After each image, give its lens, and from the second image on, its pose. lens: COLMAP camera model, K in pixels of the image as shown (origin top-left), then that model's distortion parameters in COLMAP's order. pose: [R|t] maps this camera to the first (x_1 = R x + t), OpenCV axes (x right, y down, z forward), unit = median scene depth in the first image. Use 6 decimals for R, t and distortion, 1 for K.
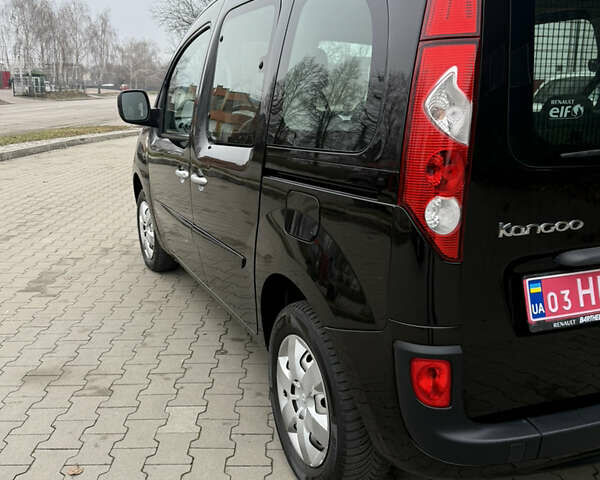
lens RADIAL K [[619.0, 0, 295.5], [0, 619.0, 236.8], [0, 0, 1]] dist [0.037544, 0.000000]
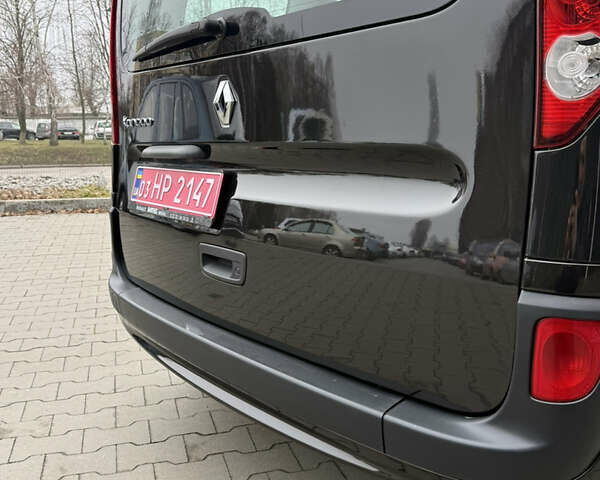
lens RADIAL K [[619.0, 0, 299.0], [0, 619.0, 238.7], [0, 0, 1]] dist [0.037544, 0.000000]
pose [[0.277148, 0.163567, -0.946802, 1.007330], [-0.222317, 0.969579, 0.102425, 0.006441], [0.934753, 0.182104, 0.305081, 0.580361]]
